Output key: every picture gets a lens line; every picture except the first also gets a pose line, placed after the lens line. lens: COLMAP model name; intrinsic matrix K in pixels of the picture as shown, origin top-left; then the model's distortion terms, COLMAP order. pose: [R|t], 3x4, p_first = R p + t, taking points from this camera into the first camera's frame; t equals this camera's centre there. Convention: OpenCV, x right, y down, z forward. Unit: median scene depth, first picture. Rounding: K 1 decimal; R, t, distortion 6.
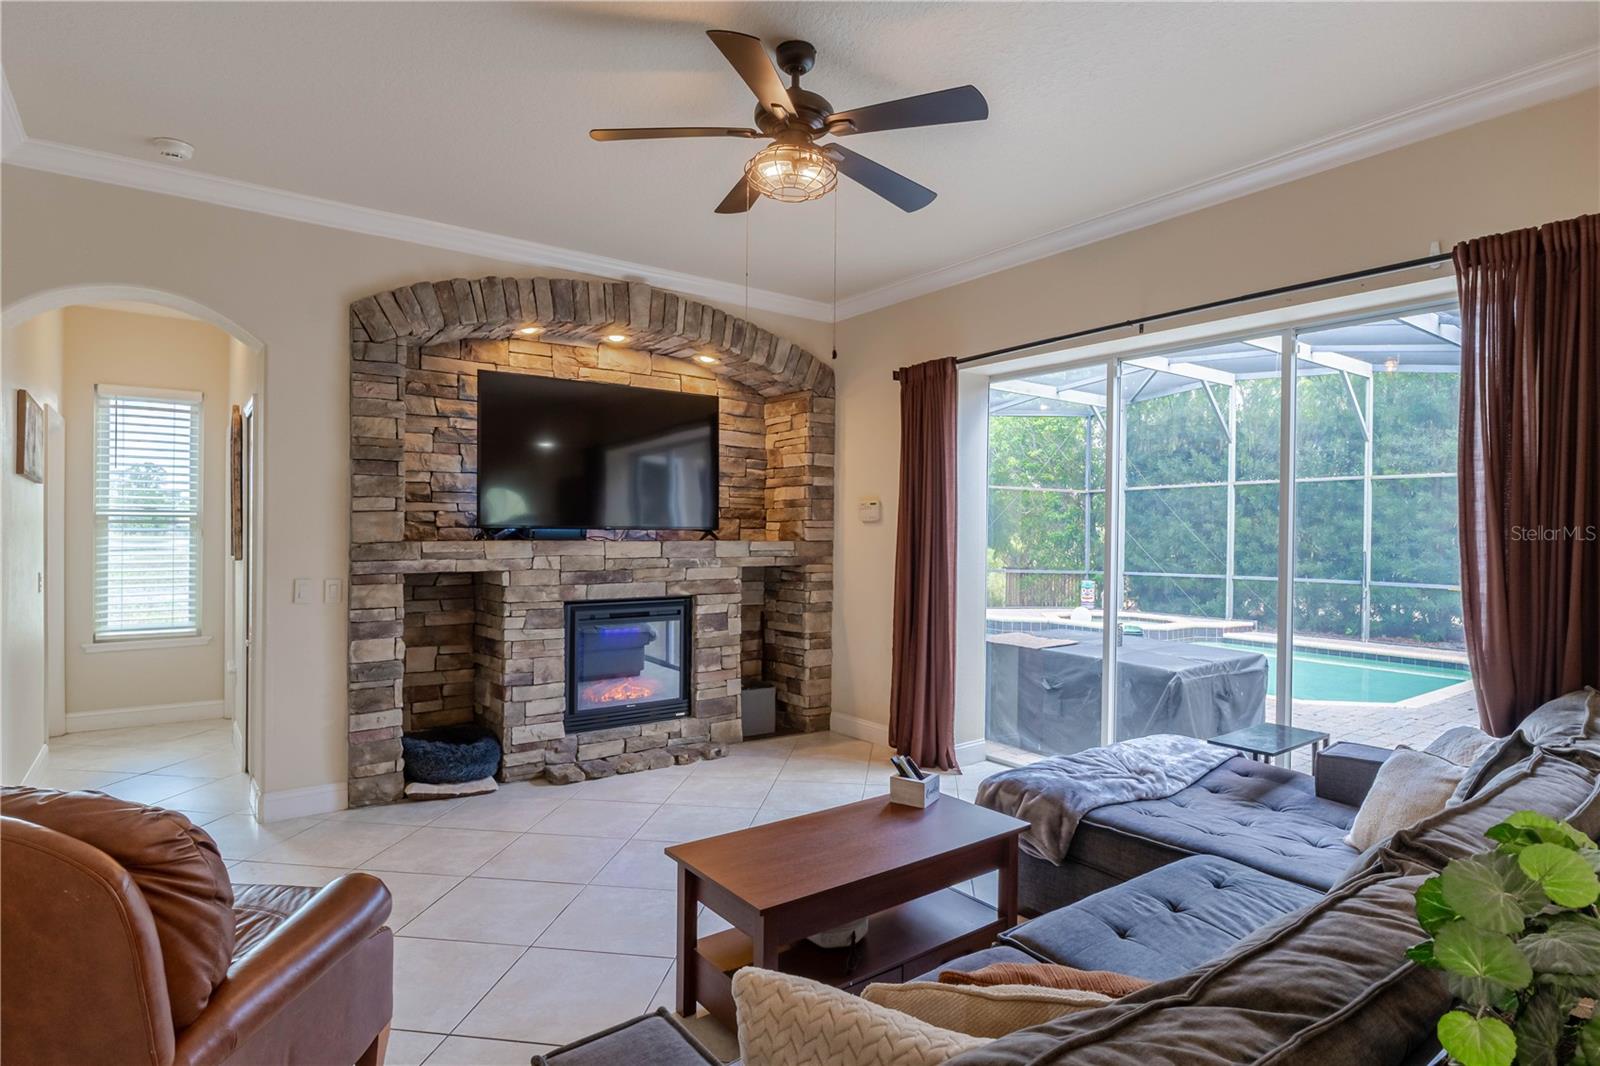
lens RADIAL K [[848.6, 0, 800.0], [0, 848.6, 533.0], [0, 0, 1]] dist [-0.006979, 0.000549]
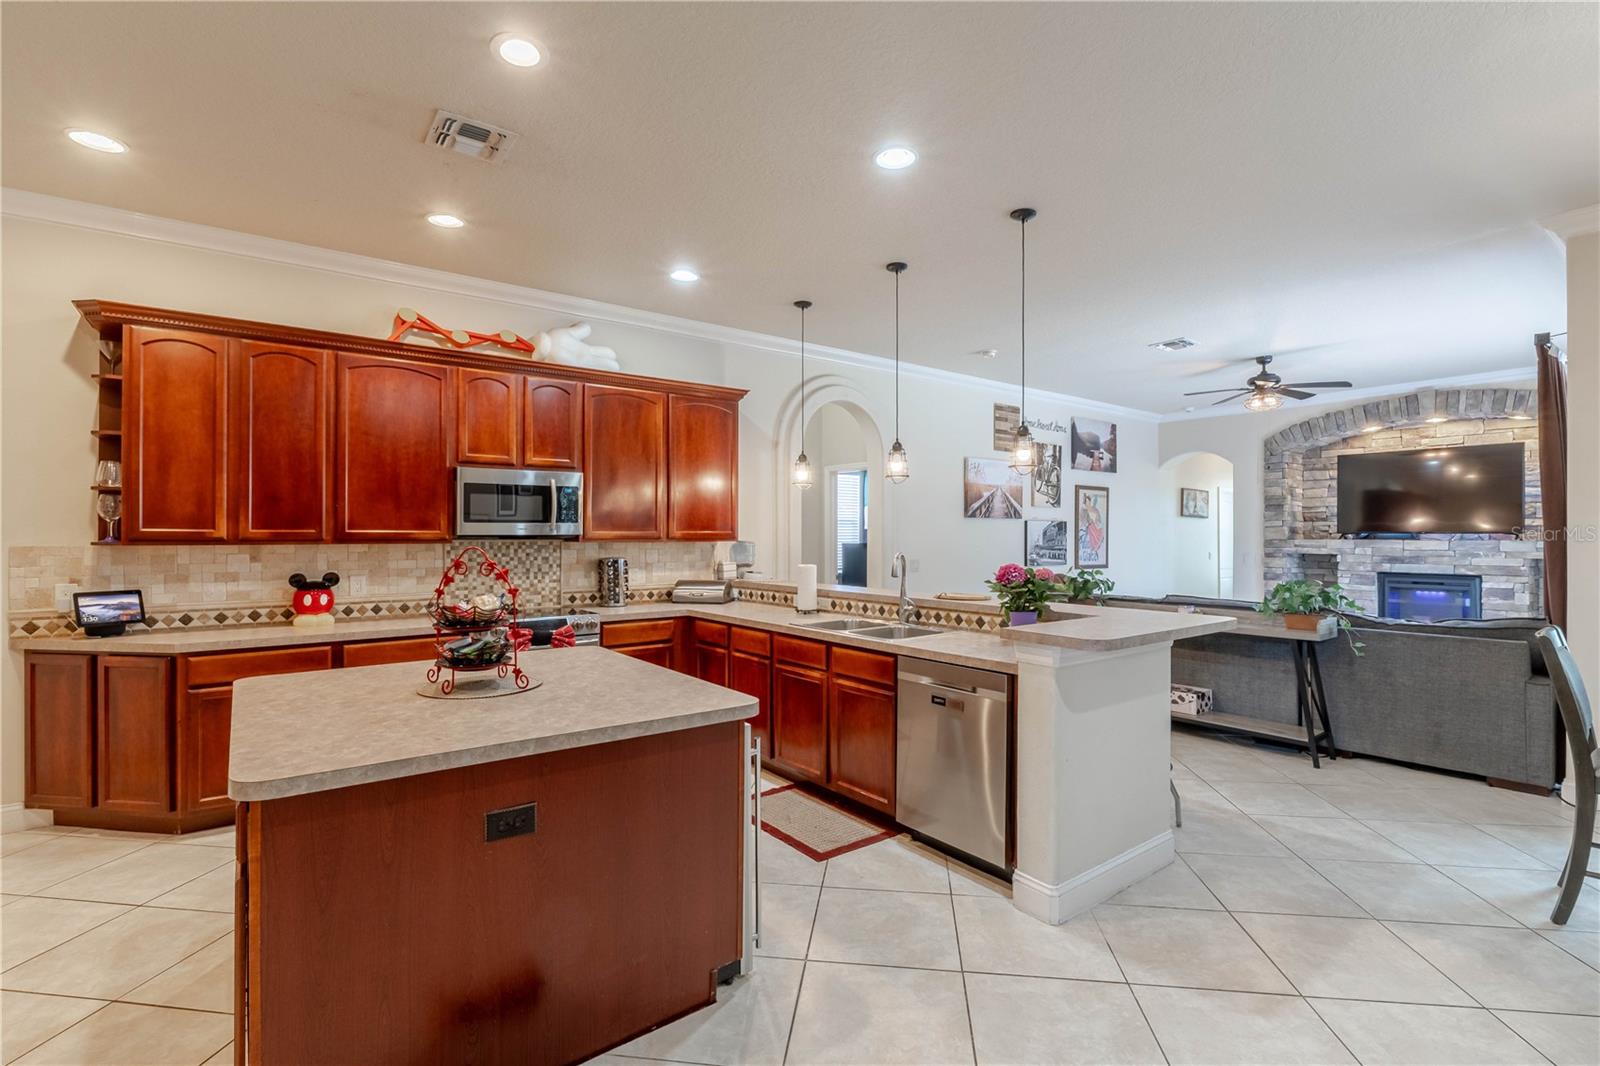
lens RADIAL K [[735.4, 0, 800.0], [0, 735.4, 533.0], [0, 0, 1]] dist [-0.007943, 0.000527]
pose [[0.009655, -0.011085, -0.999892, 1.217798], [-0.006876, 0.999914, -0.011151, 0.019307], [0.999930, 0.006983, 0.009578, -0.271906]]
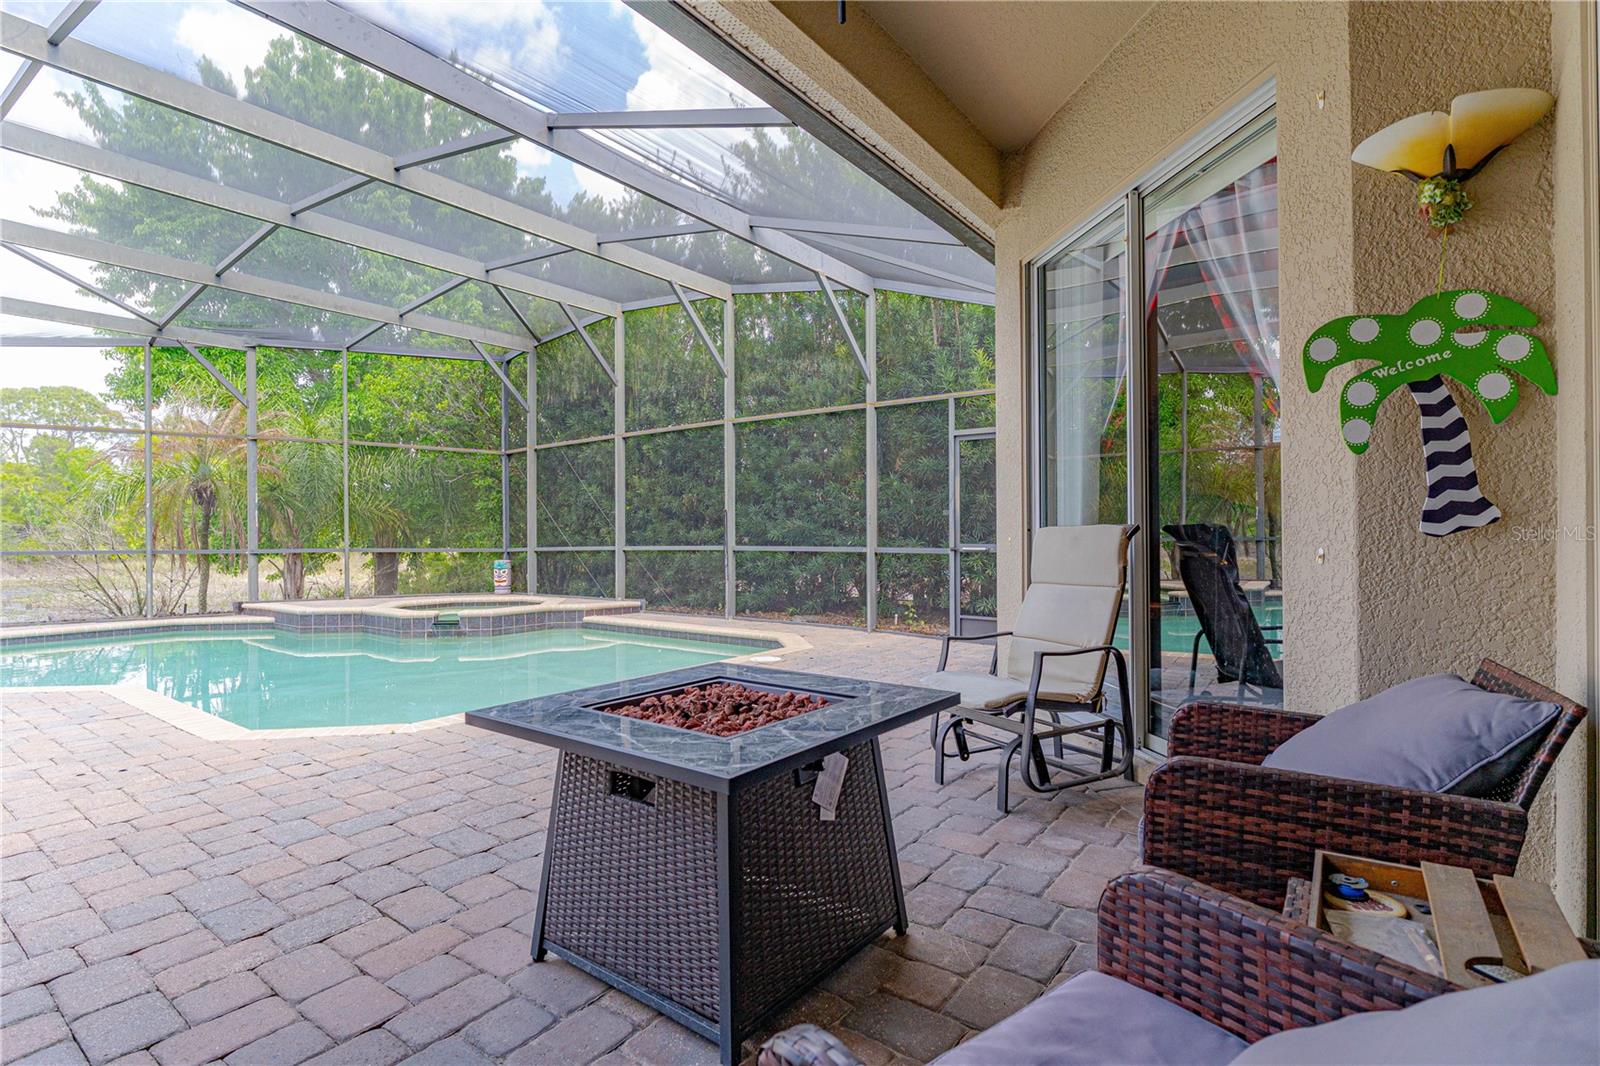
lens RADIAL K [[774.8, 0, 800.0], [0, 774.8, 533.0], [0, 0, 1]] dist [0.001715, -0.000072]
pose [[0.956275, -0.015620, 0.292052, 1.169339], [0.016495, 0.999864, -0.000534, 0.104367], [-0.292004, 0.005328, 0.956402, 0.571362]]
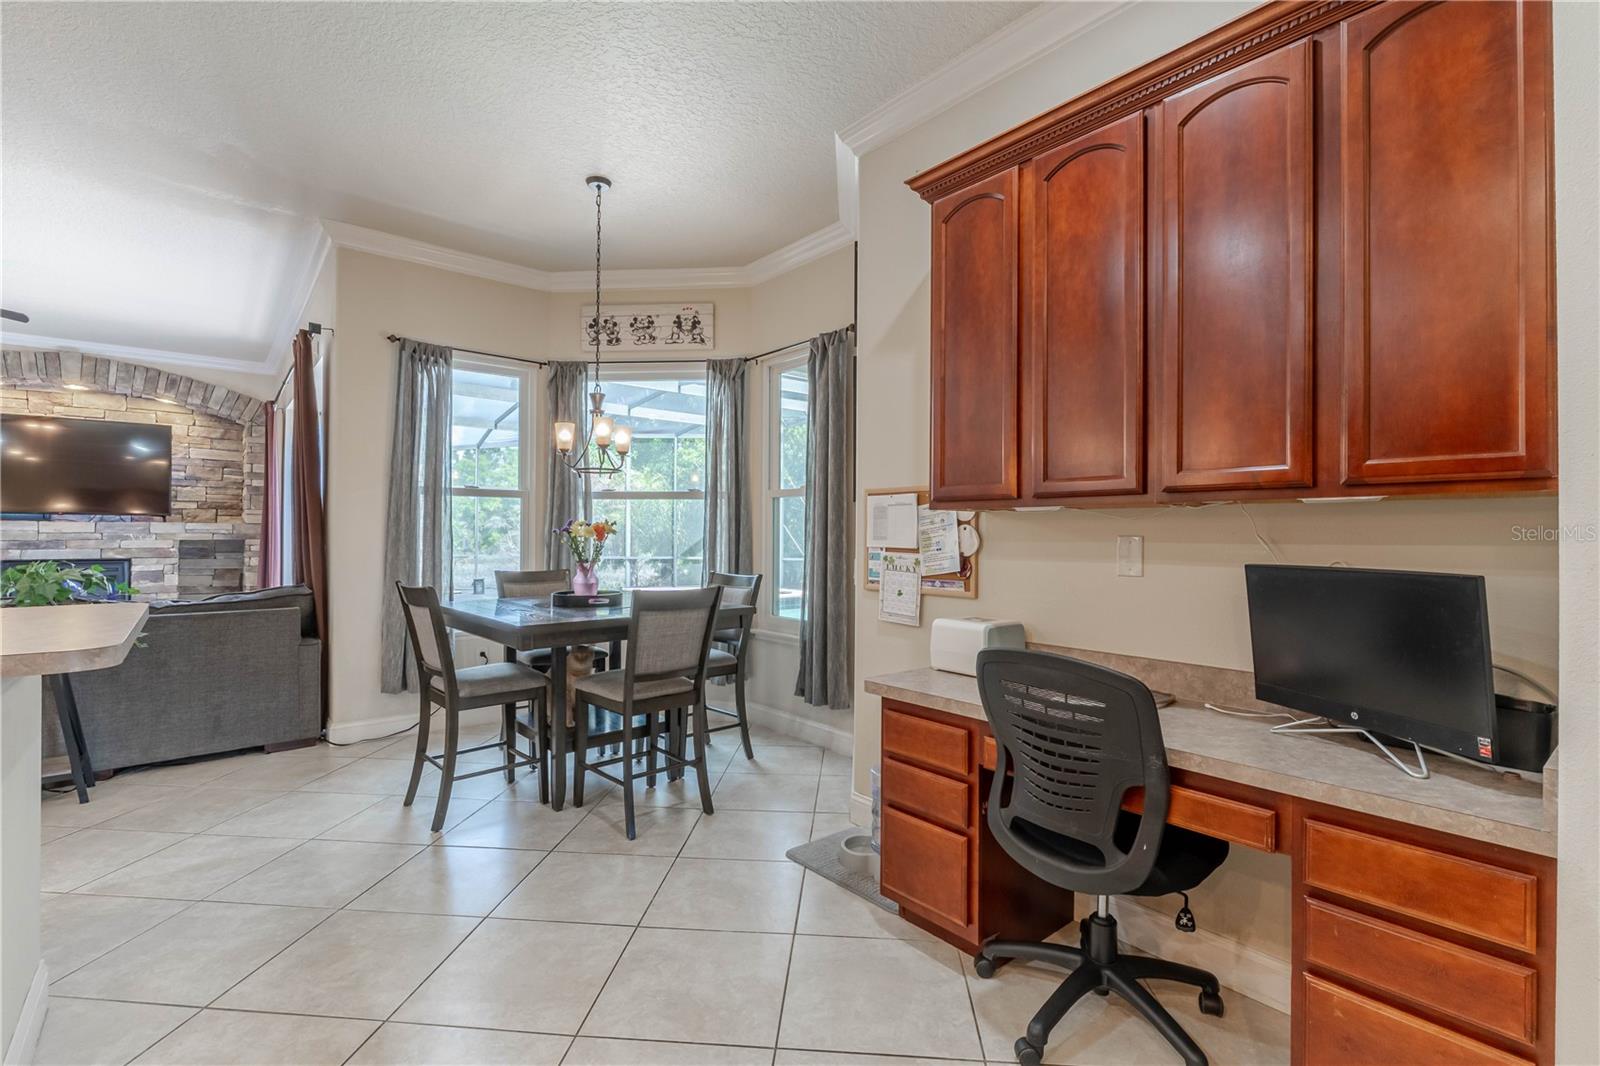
lens RADIAL K [[726.0, 0, 800.0], [0, 726.0, 533.0], [0, 0, 1]] dist [-0.007865, -0.000183]
pose [[0.998368, -0.004697, 0.056910, 0.987343], [0.005095, 0.999964, -0.006838, 0.043441], [-0.056875, 0.007117, 0.998356, -0.339793]]
